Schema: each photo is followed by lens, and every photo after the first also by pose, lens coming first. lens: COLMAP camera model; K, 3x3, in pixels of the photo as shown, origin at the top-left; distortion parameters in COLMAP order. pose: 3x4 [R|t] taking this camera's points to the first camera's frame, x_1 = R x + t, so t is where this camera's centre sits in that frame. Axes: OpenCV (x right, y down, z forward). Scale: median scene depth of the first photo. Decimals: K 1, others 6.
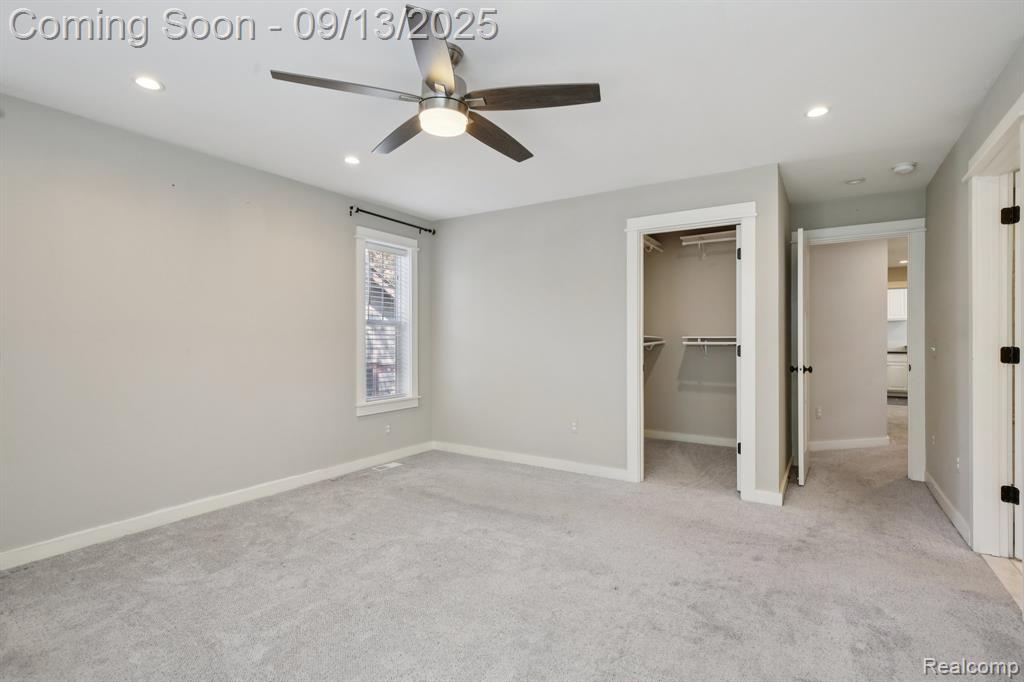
lens RADIAL K [[486.5, 0, 511.4], [0, 486.5, 344.0], [0, 0, 1]] dist [0.010804, -0.000272]
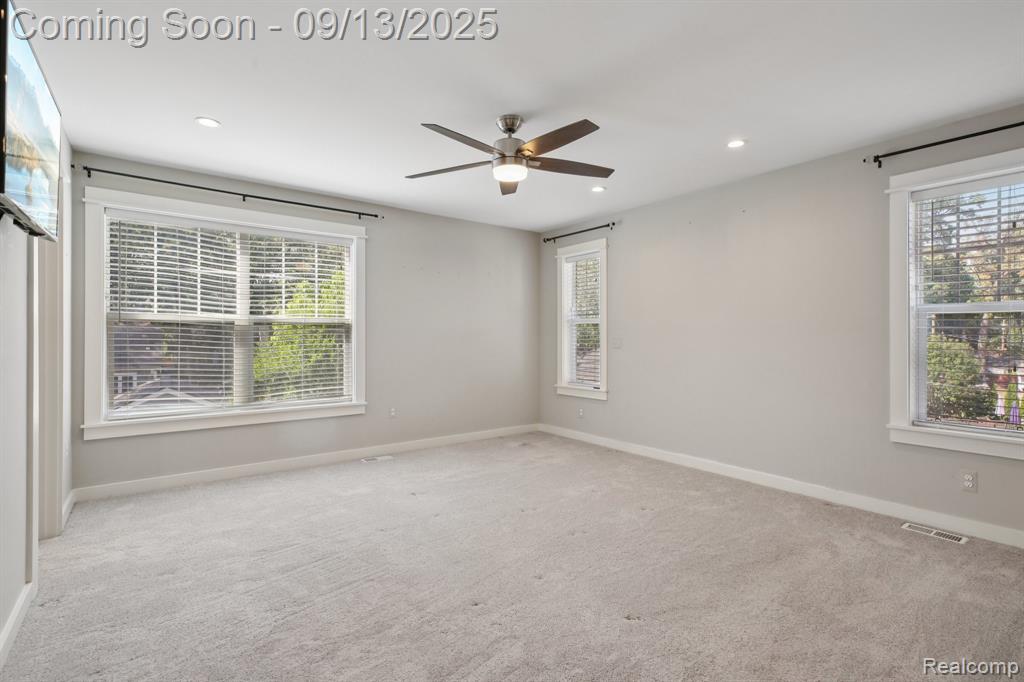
lens RADIAL K [[466.2, 0, 511.5], [0, 466.2, 337.7], [0, 0, 1]] dist [0.008832, -0.000834]
pose [[-0.326722, 0.008204, -0.945085, 0.592505], [-0.004071, 0.999941, 0.010087, -0.010629], [0.945112, 0.007144, -0.326669, 0.788751]]
